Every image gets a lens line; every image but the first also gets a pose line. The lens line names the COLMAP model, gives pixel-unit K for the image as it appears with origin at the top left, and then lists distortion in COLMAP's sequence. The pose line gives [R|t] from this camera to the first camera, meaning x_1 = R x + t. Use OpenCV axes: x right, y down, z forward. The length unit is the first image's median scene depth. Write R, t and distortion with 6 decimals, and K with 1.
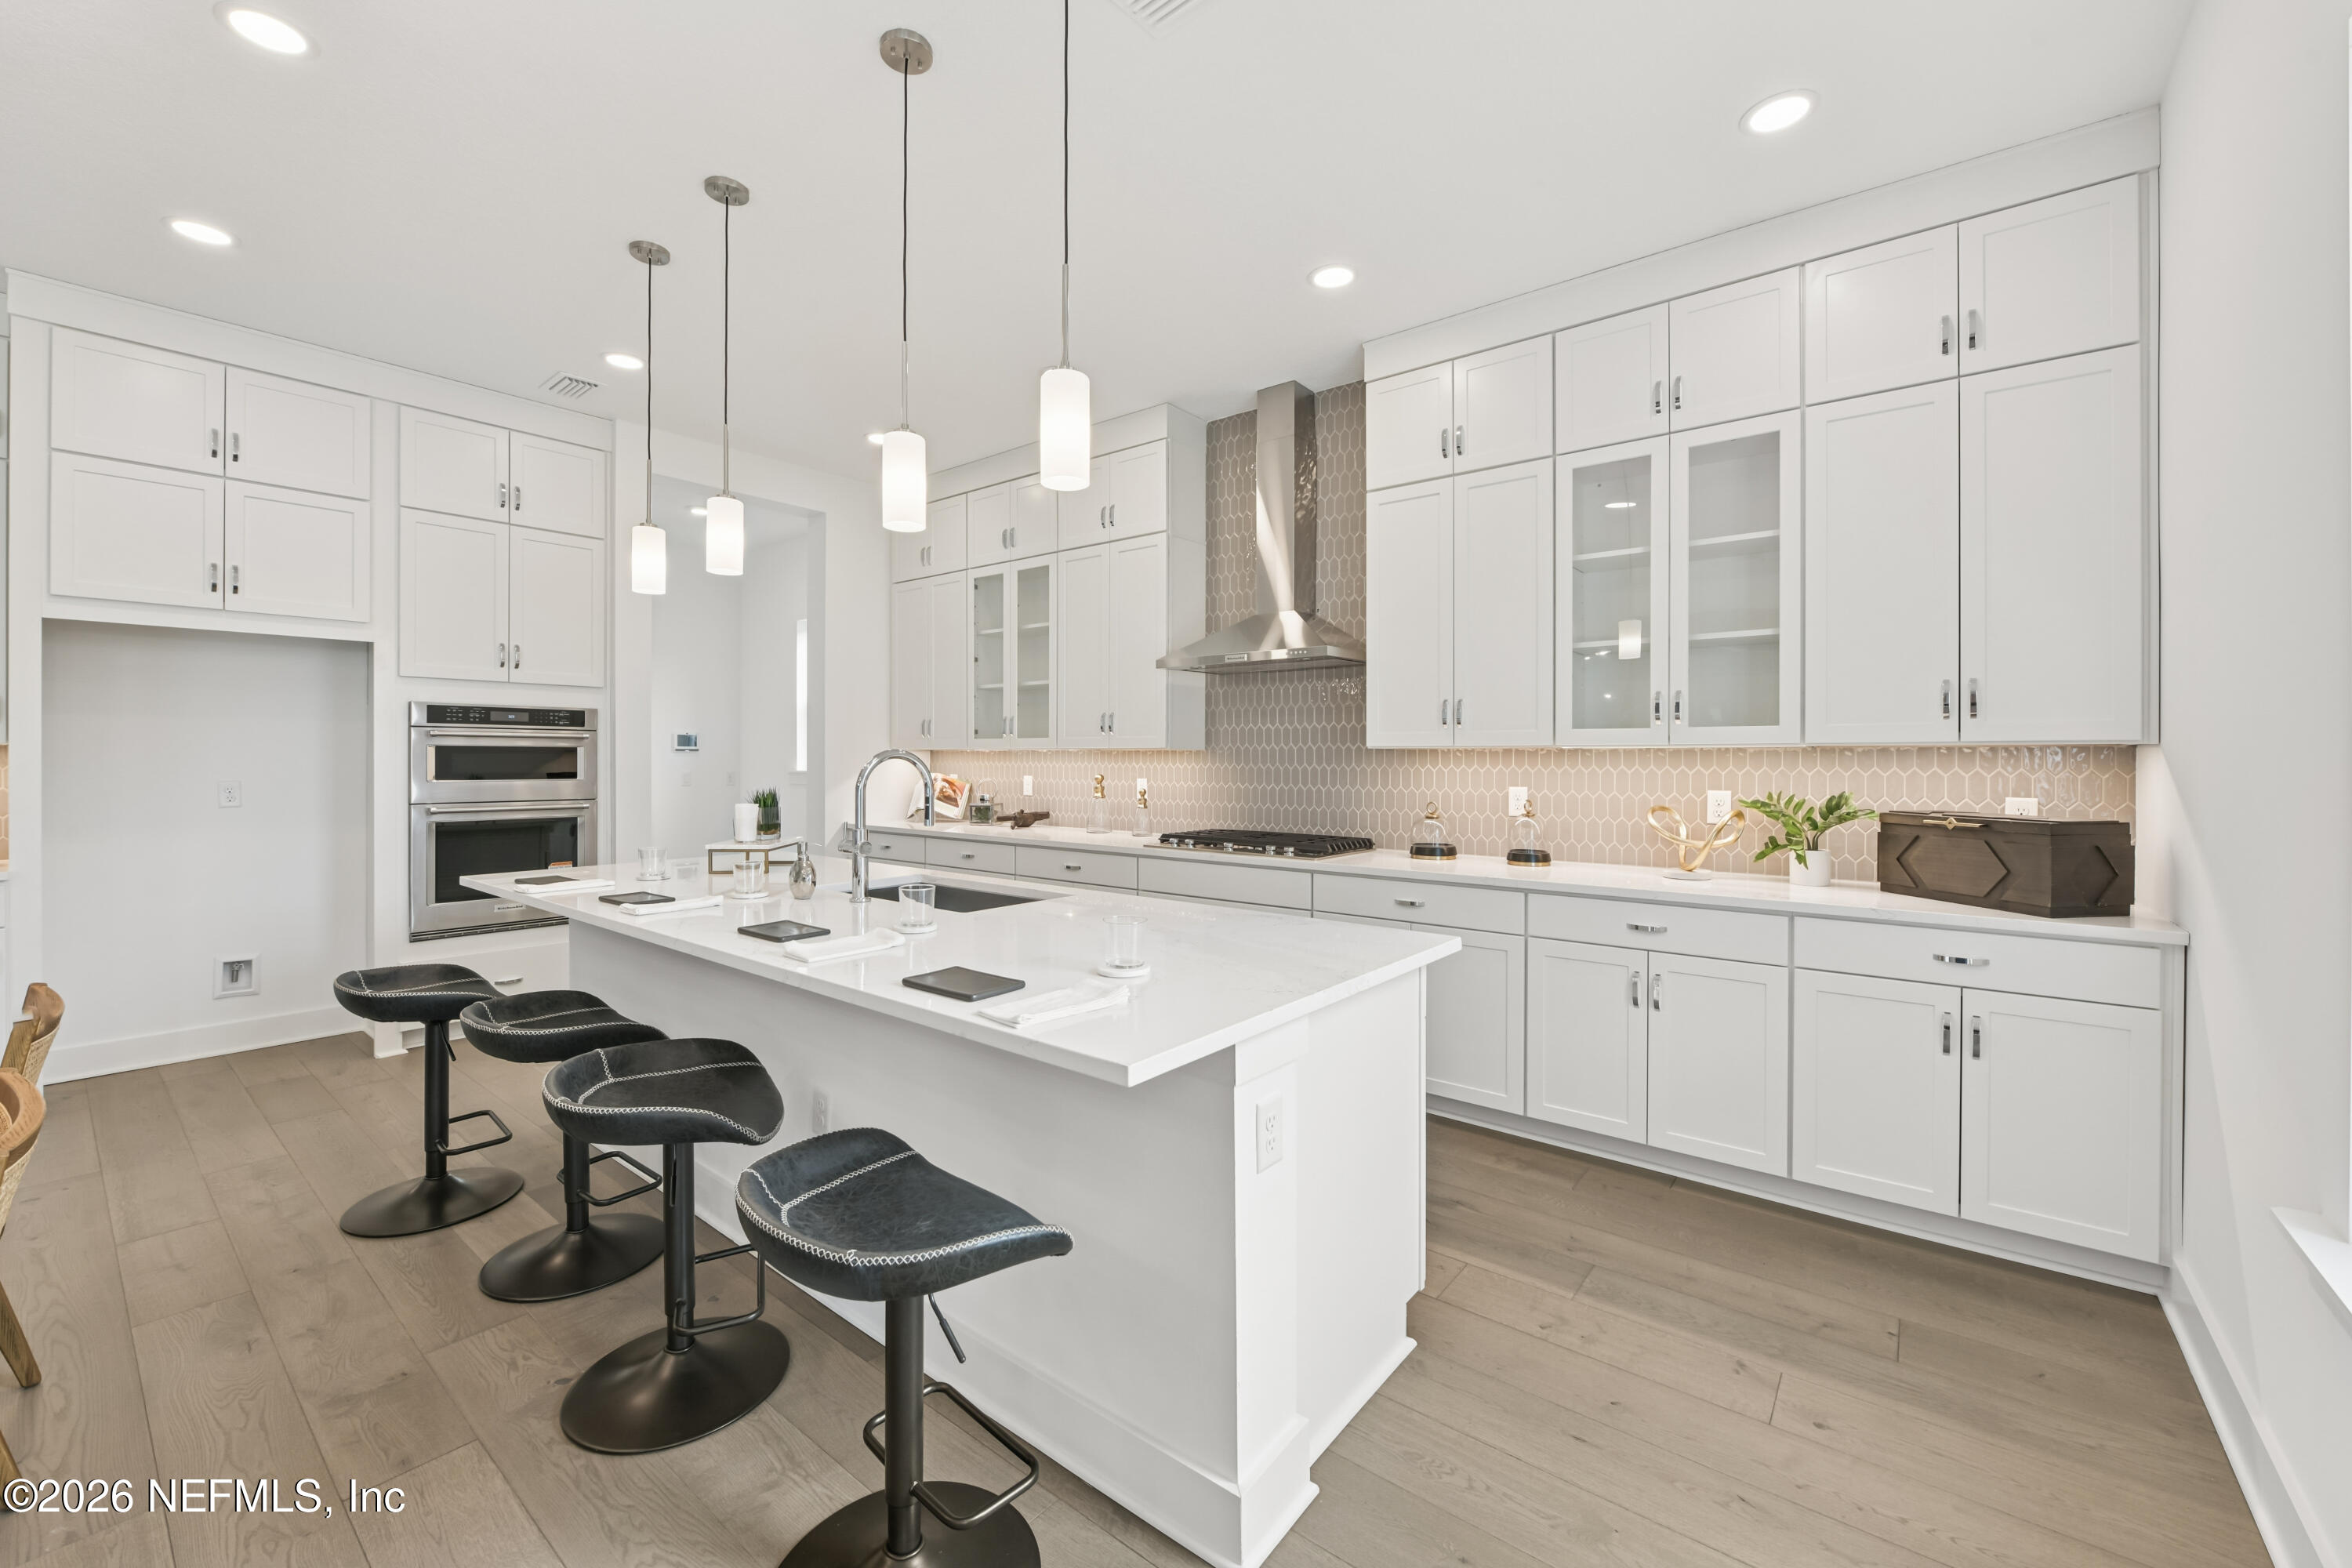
lens RADIAL K [[933.8, 0, 1169.1], [0, 933.8, 772.7], [0, 0, 1]] dist [-0.008968, -0.000196]
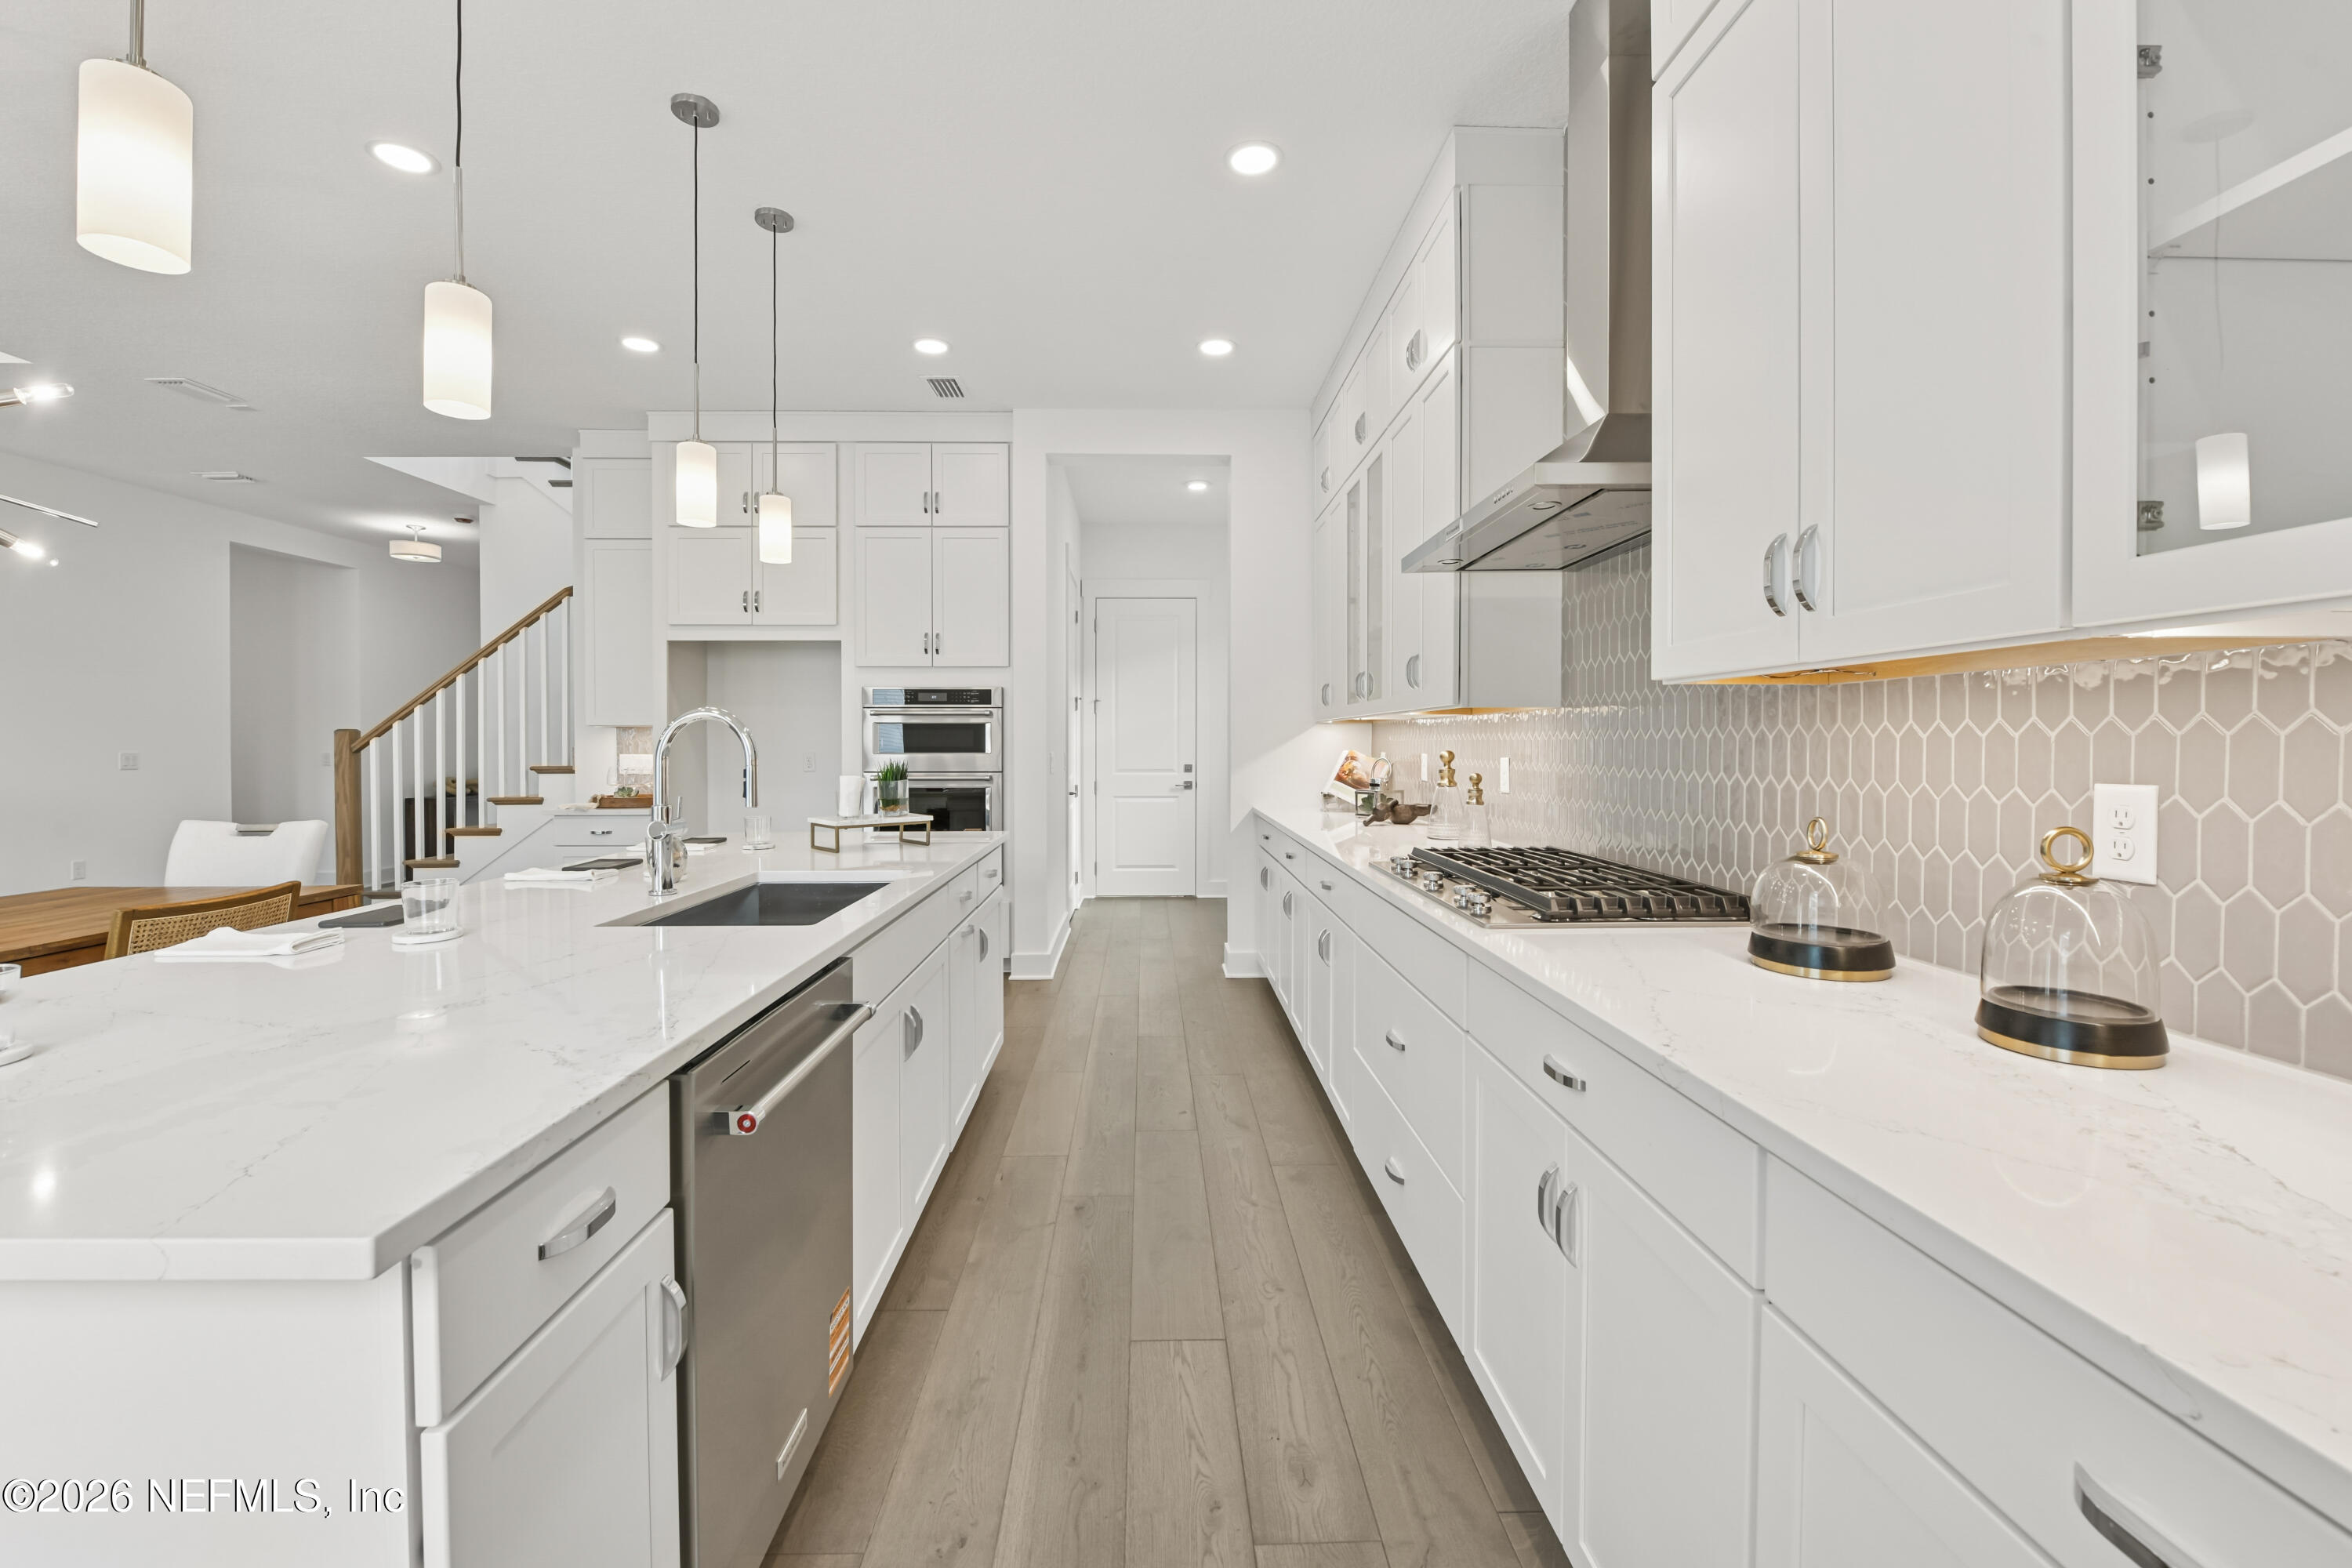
lens RADIAL K [[933.8, 0, 1167.4], [0, 933.8, 761.0], [0, 0, 1]] dist [-0.008968, -0.000196]
pose [[0.640285, 0.011221, -0.768055, 0.429119], [-0.007598, 0.999937, 0.008275, 0.007508], [0.768100, 0.000538, 0.640330, 0.603490]]
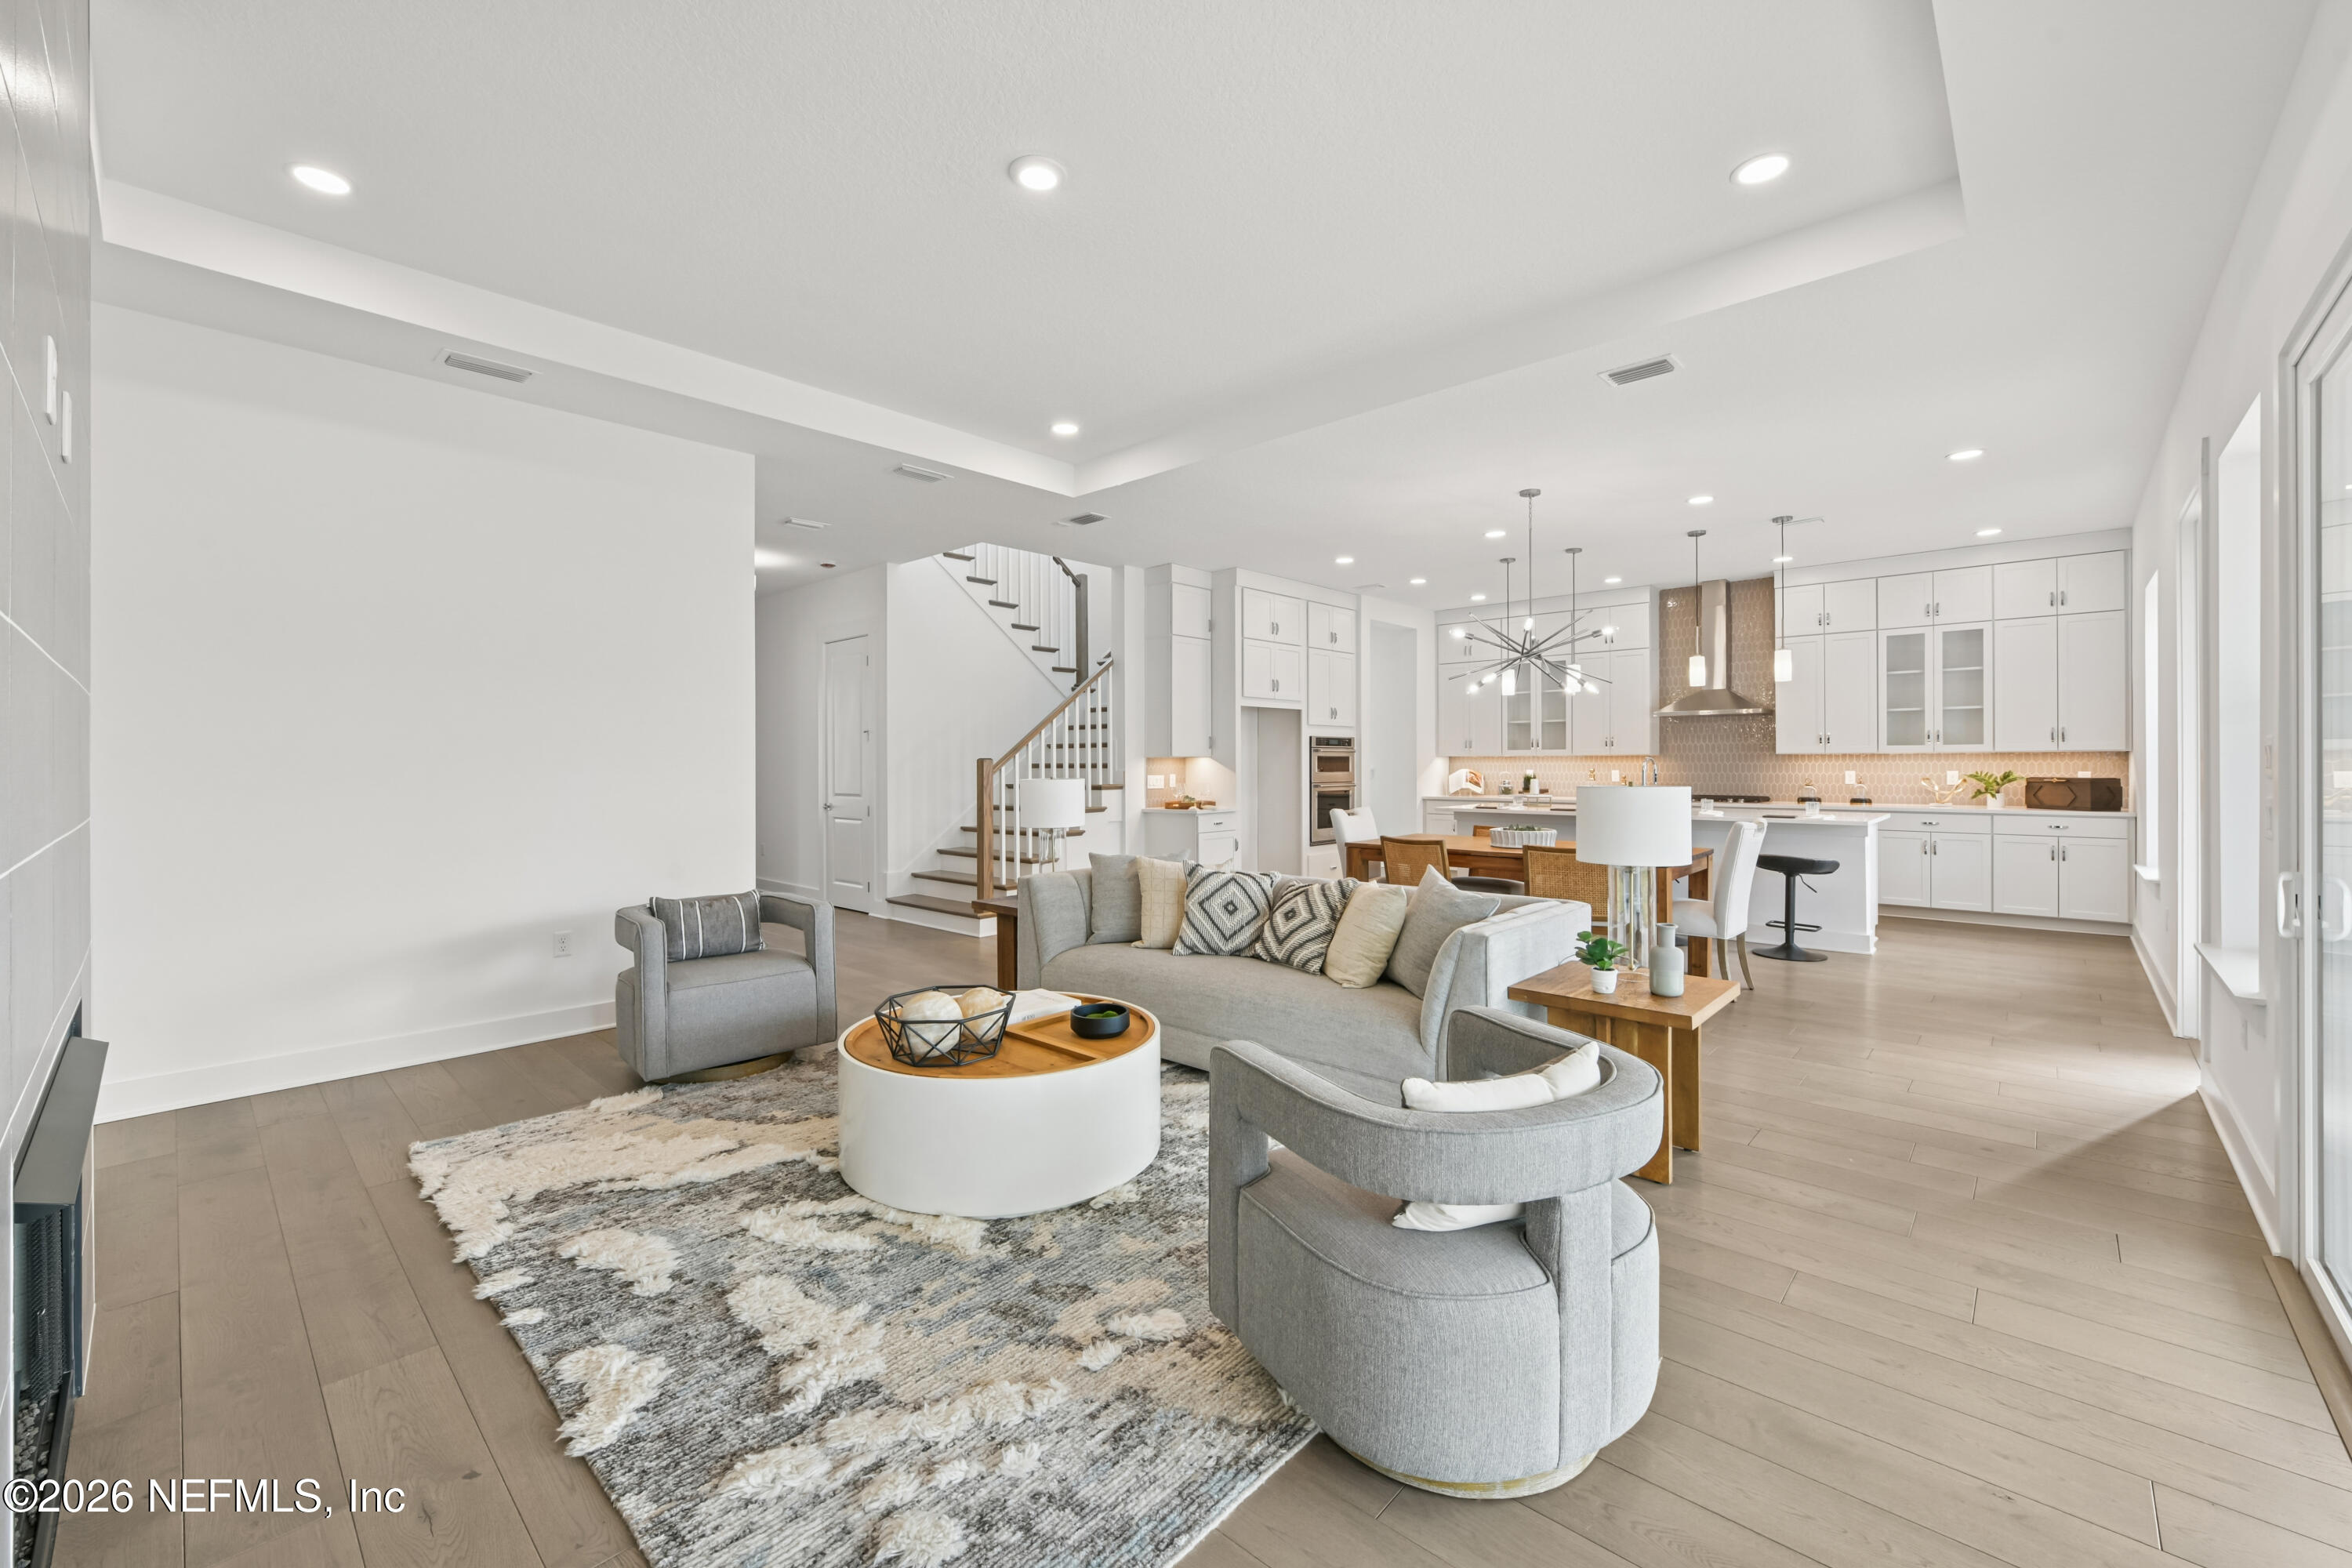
lens RADIAL K [[933.8, 0, 1170.0], [0, 933.8, 777.8], [0, 0, 1]] dist [-0.008968, -0.000196]
pose [[0.997025, -0.006233, -0.076832, -1.126012], [0.006262, 0.999980, 0.000133, 0.022177], [0.076829, -0.000613, 0.997044, -1.398366]]
